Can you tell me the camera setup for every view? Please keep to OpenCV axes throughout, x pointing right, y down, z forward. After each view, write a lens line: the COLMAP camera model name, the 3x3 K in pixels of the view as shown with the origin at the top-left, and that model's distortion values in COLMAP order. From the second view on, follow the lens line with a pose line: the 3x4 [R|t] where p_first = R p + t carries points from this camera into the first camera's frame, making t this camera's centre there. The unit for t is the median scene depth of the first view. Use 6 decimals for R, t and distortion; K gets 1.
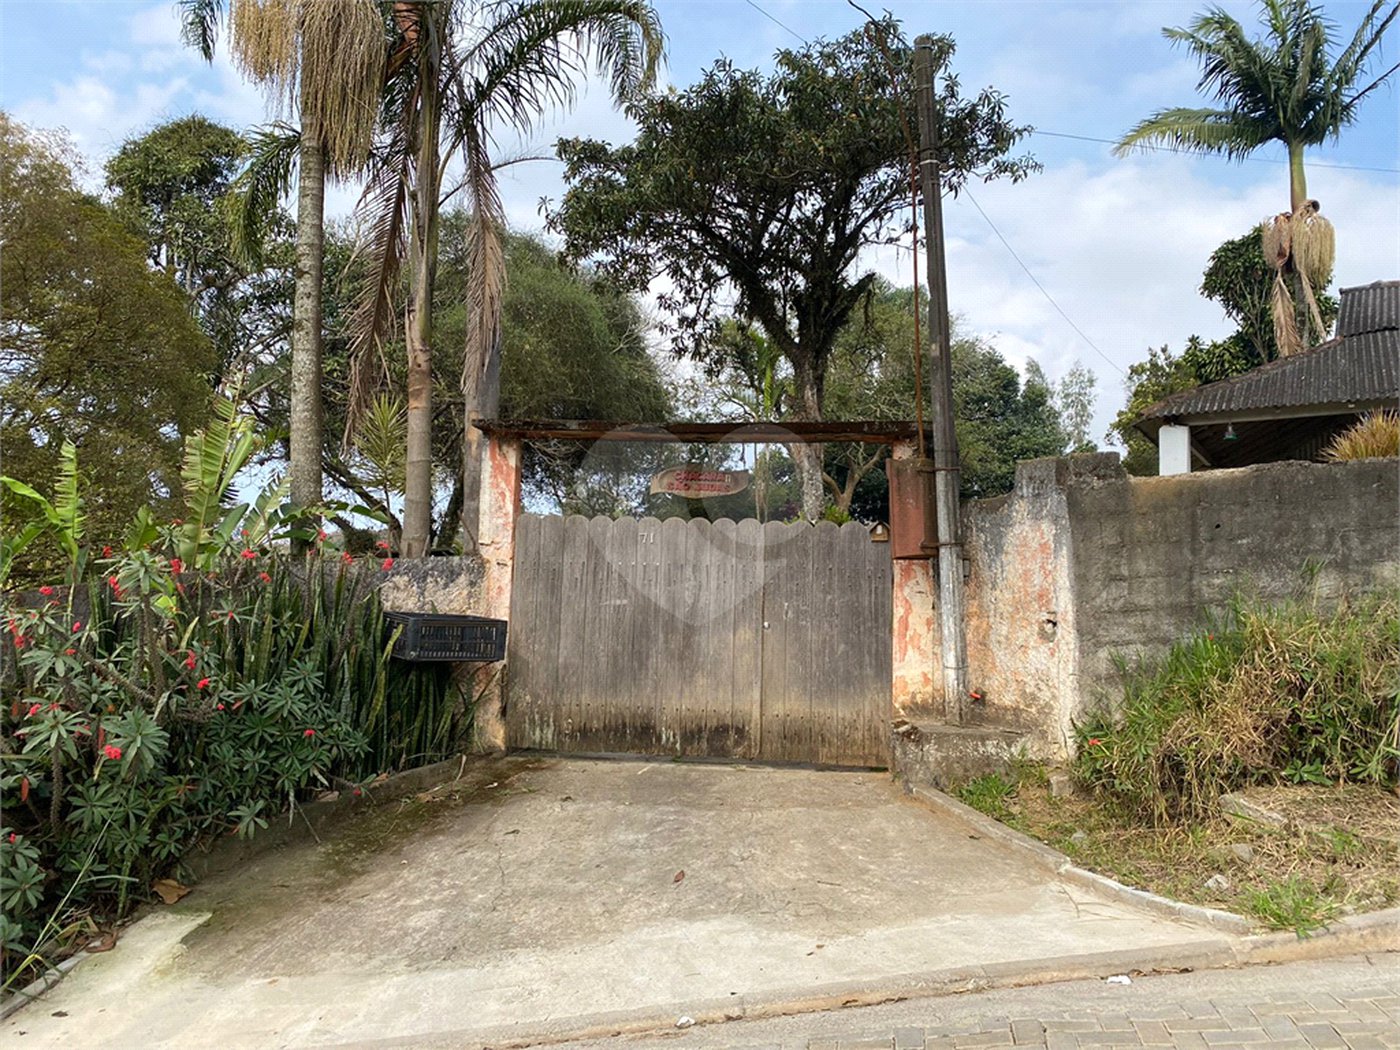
lens RADIAL K [[1052.6, 0, 700.8], [0, 1052.6, 472.6], [0, 0, 1]] dist [0.083022, -0.130770]
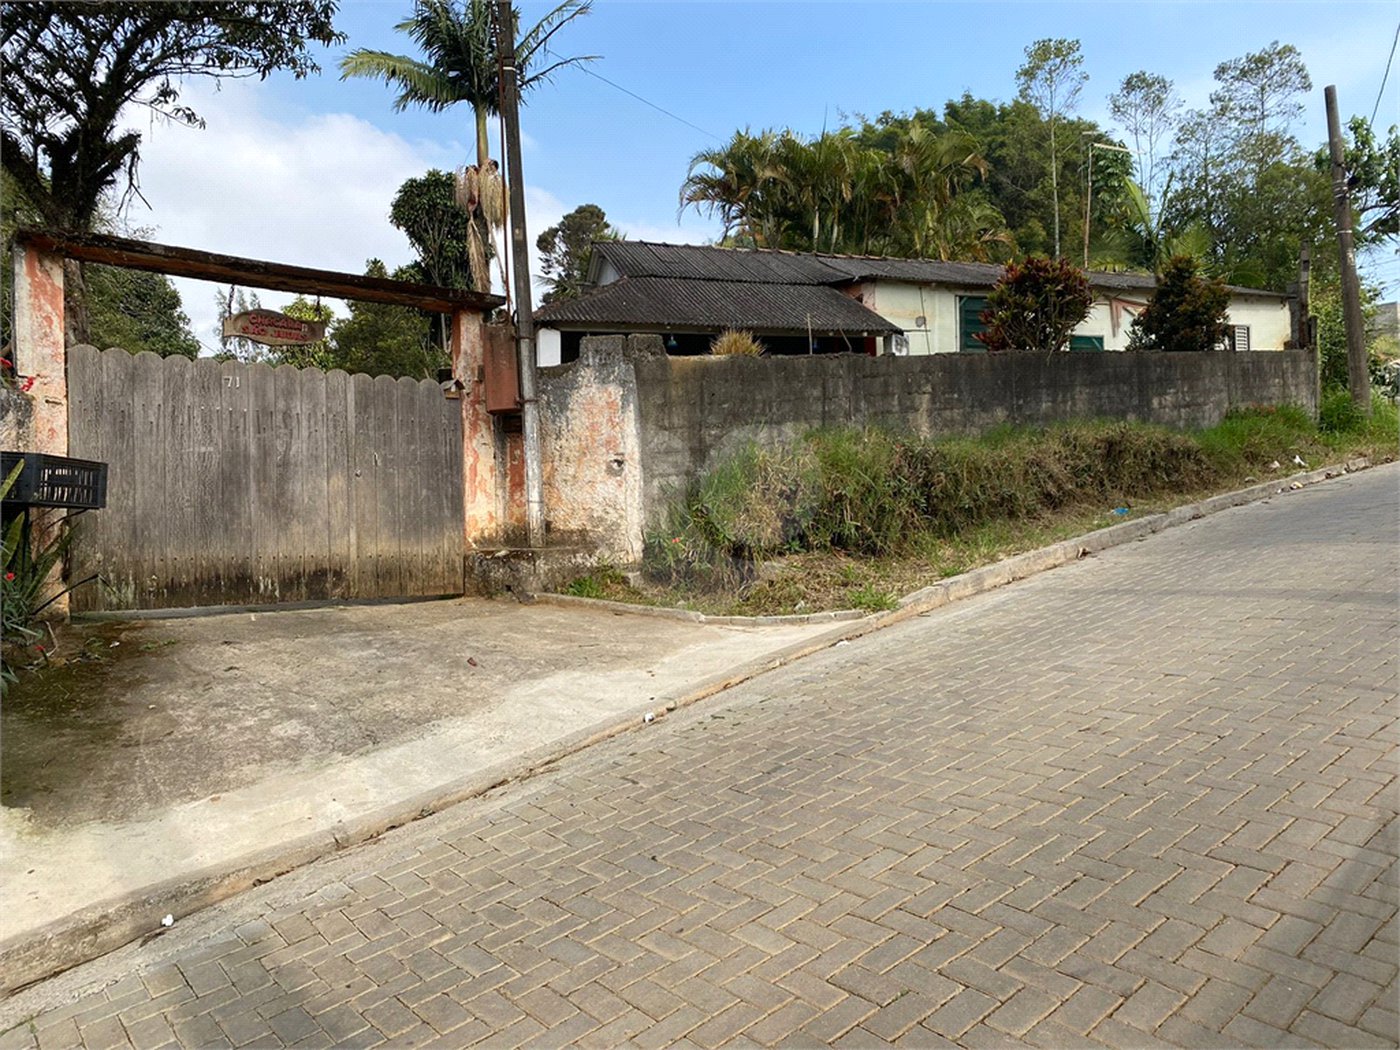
lens RADIAL K [[1052.6, 0, 700.8], [0, 1052.6, 472.6], [0, 0, 1]] dist [0.083022, -0.130770]
pose [[0.661487, 0.002746, 0.749951, -0.507798], [-0.057097, 0.997275, 0.046710, 0.077359], [-0.747780, -0.073719, 0.659842, 0.056153]]
